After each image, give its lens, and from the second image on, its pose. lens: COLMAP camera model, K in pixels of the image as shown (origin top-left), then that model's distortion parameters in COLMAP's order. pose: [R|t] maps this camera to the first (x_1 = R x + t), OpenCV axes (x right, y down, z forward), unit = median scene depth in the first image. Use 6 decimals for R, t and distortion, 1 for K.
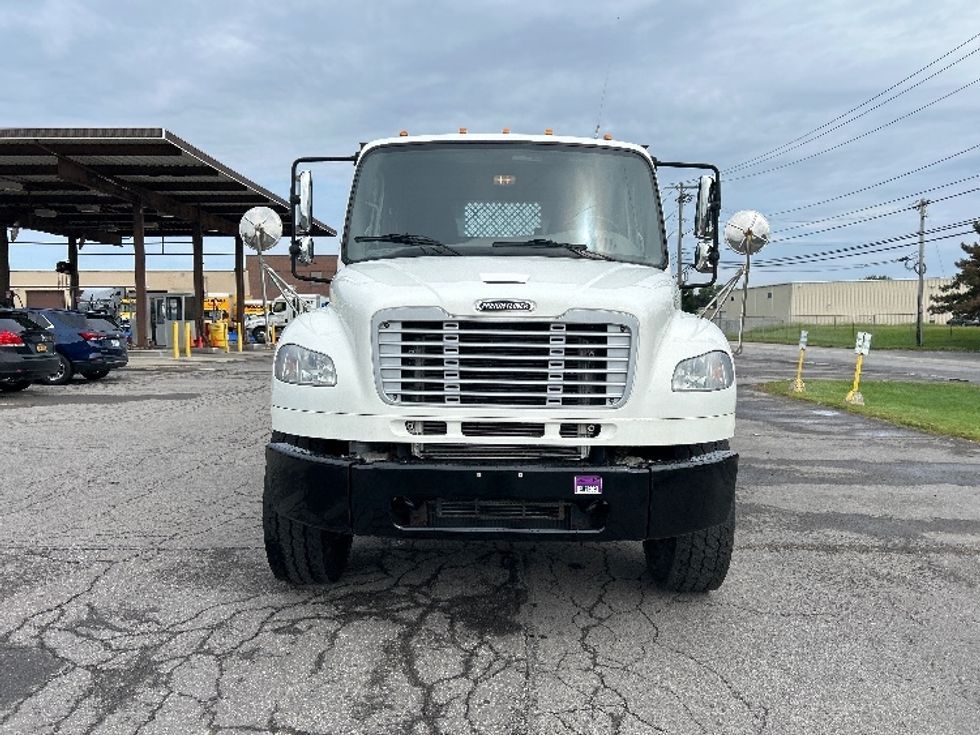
lens RADIAL K [[738.0, 0, 485.2], [0, 738.0, 360.4], [0, 0, 1]] dist [0.056101, -0.064018]
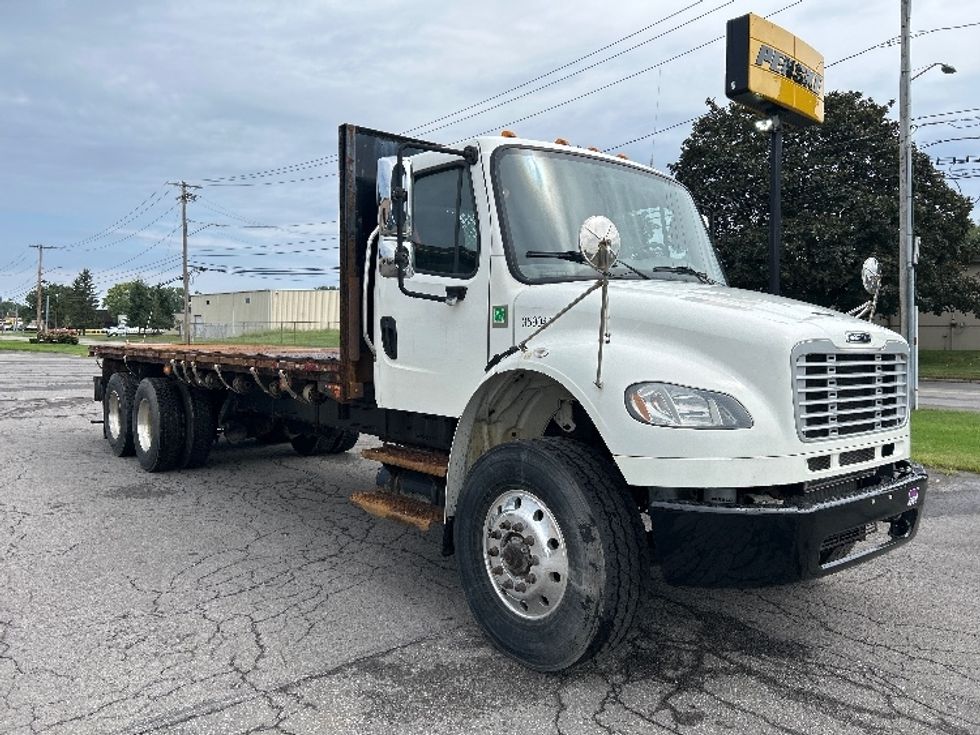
lens RADIAL K [[738.0, 0, 484.7], [0, 738.0, 371.3], [0, 0, 1]] dist [0.056101, -0.064018]
pose [[0.766408, -0.035270, 0.641385, -1.028514], [0.029561, 0.999370, 0.019633, -0.061569], [-0.641673, 0.003913, 0.766968, 0.515645]]
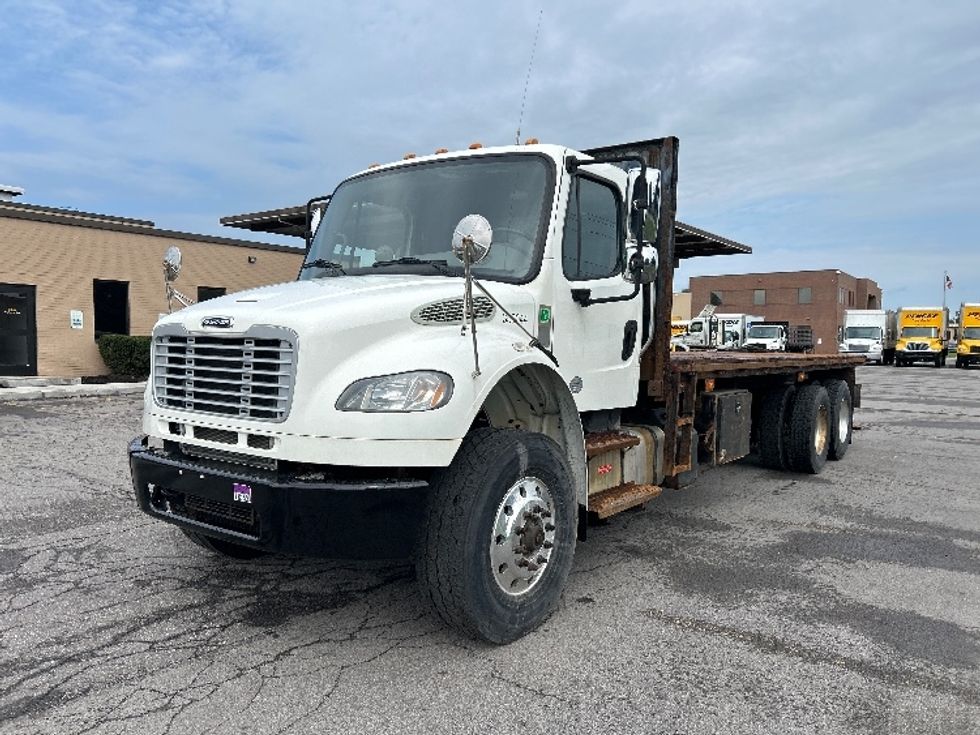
lens RADIAL K [[736.7, 0, 471.9], [0, 736.7, 374.8], [0, 0, 1]] dist [0.022549, -0.019879]
pose [[0.806663, 0.030408, -0.590229, 0.957096], [-0.035496, 0.999365, 0.002973, -0.012506], [0.589945, 0.018553, 0.807230, 0.327014]]
